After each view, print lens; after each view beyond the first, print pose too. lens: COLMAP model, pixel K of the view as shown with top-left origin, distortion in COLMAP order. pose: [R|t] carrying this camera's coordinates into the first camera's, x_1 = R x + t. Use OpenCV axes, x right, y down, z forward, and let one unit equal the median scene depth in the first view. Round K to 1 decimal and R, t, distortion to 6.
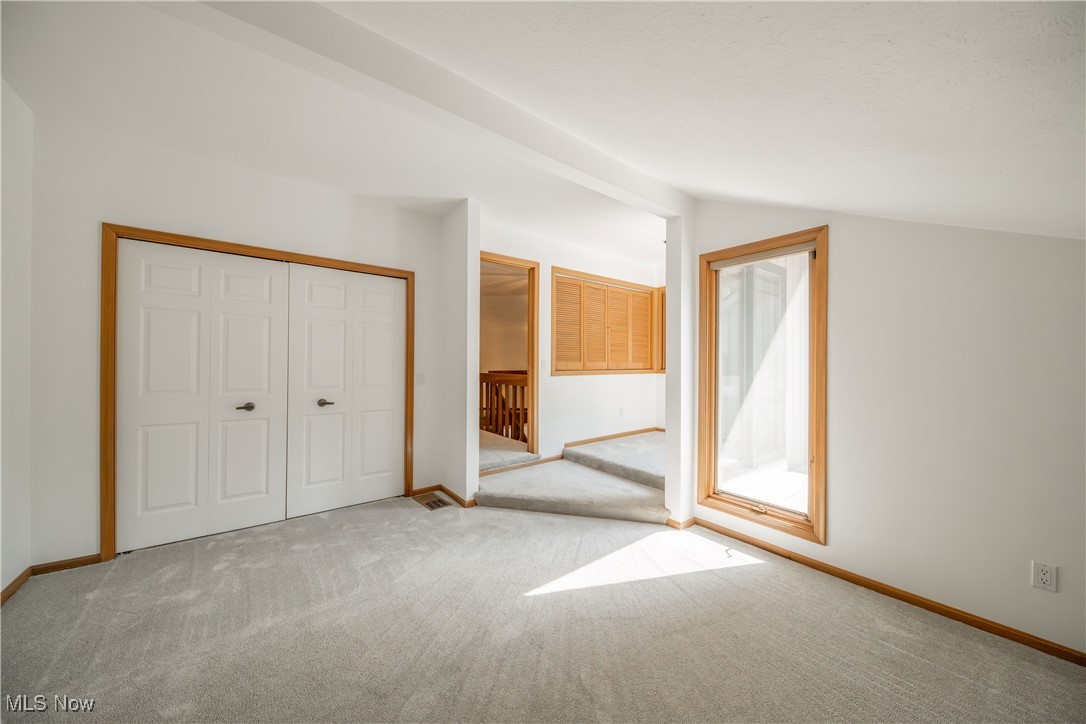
lens RADIAL K [[376.5, 0, 546.1], [0, 376.5, 363.9], [0, 0, 1]] dist [0.009070, -0.004682]
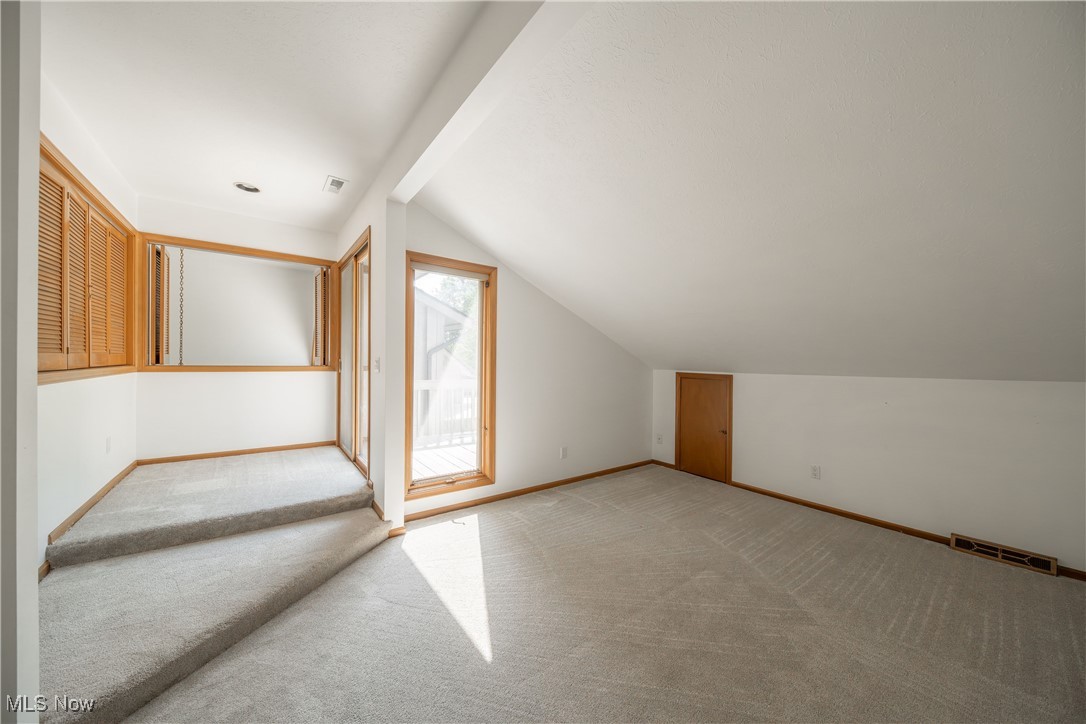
lens RADIAL K [[376.5, 0, 546.1], [0, 376.5, 363.9], [0, 0, 1]] dist [0.009070, -0.004682]
pose [[0.018274, -0.011453, 0.999767, -0.627940], [-0.013376, 0.999842, 0.011699, -0.007989], [-0.999744, -0.013587, 0.018118, 0.664554]]
